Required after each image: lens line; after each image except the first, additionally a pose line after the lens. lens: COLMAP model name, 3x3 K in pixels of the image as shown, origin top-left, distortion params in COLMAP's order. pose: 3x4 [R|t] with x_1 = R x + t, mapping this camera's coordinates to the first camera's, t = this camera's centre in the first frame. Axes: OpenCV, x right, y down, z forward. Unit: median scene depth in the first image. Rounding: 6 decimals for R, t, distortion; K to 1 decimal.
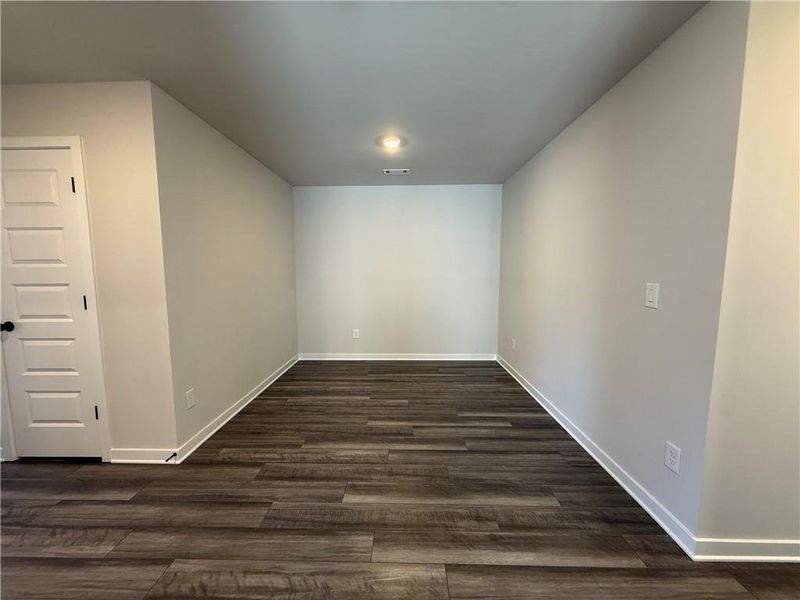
lens RADIAL K [[318.8, 0, 400.0], [0, 318.8, 300.0], [0, 0, 1]] dist [-0.000175, -0.000042]
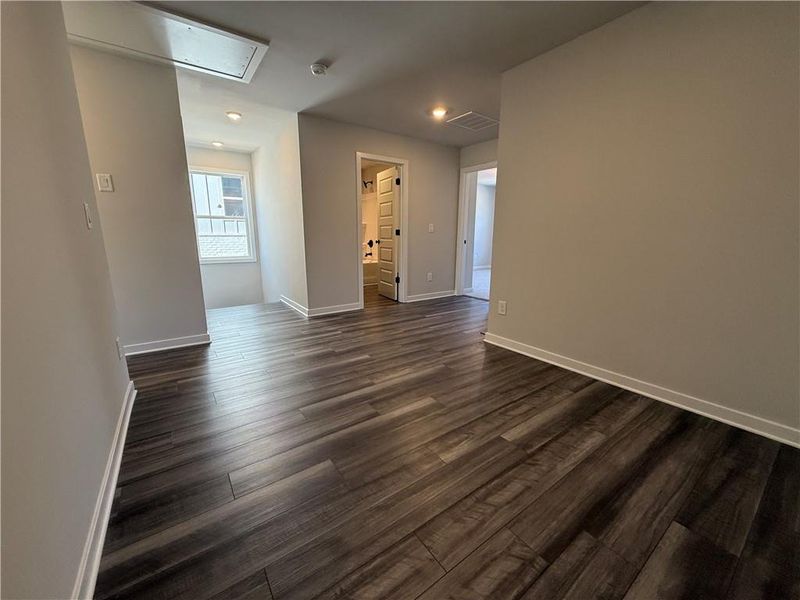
lens RADIAL K [[318.8, 0, 400.0], [0, 318.8, 300.0], [0, 0, 1]] dist [-0.000175, -0.000042]
pose [[-0.807556, 0.118266, -0.577811, 0.440688], [-0.054370, 0.960590, 0.272601, -0.064800], [0.587279, 0.251557, -0.769300, 1.696235]]
